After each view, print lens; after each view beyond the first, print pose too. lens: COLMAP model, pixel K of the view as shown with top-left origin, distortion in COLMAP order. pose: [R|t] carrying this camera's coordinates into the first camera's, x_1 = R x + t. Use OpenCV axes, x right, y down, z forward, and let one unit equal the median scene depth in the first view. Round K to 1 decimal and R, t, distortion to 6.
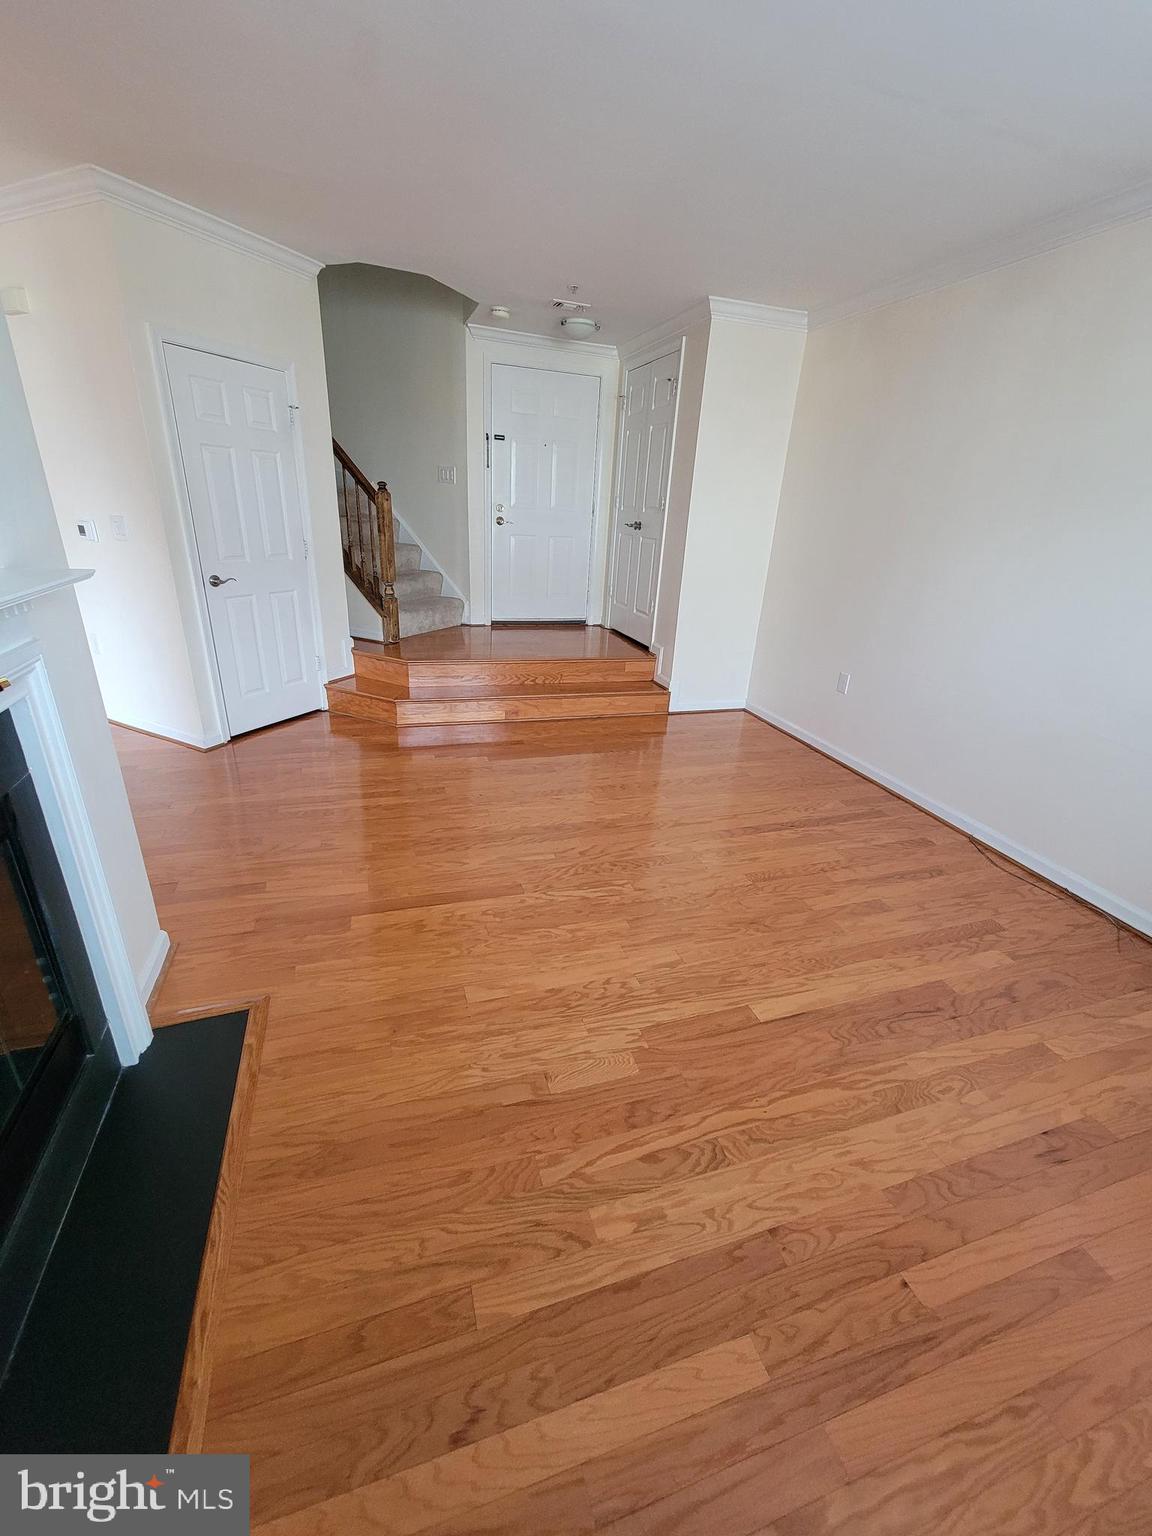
lens RADIAL K [[631.0, 0, 576.0], [0, 631.0, 768.0], [0, 0, 1]] dist [0.001818, -0.000310]
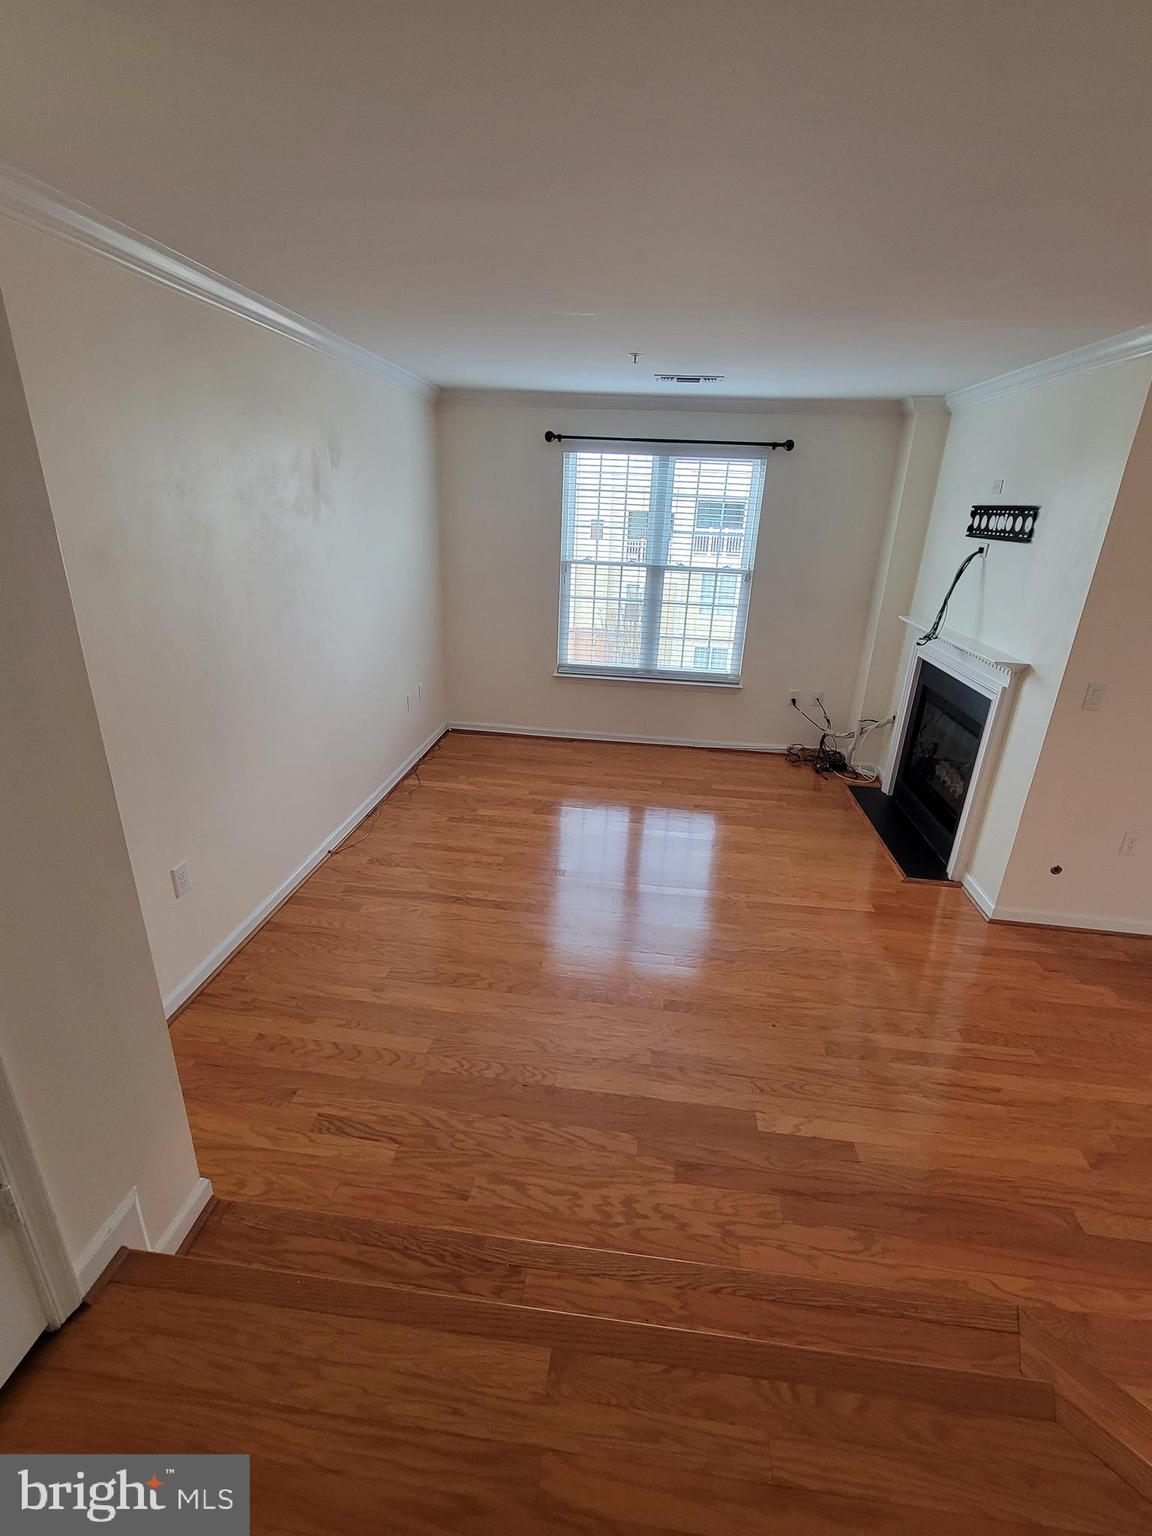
lens RADIAL K [[685.4, 0, 576.0], [0, 685.4, 768.0], [0, 0, 1]] dist [0.000243, -0.000101]
pose [[-0.904509, -0.232591, 0.357442, -0.204822], [0.083720, 0.725014, 0.683627, -0.983749], [-0.418156, 0.648272, -0.636309, 1.850276]]
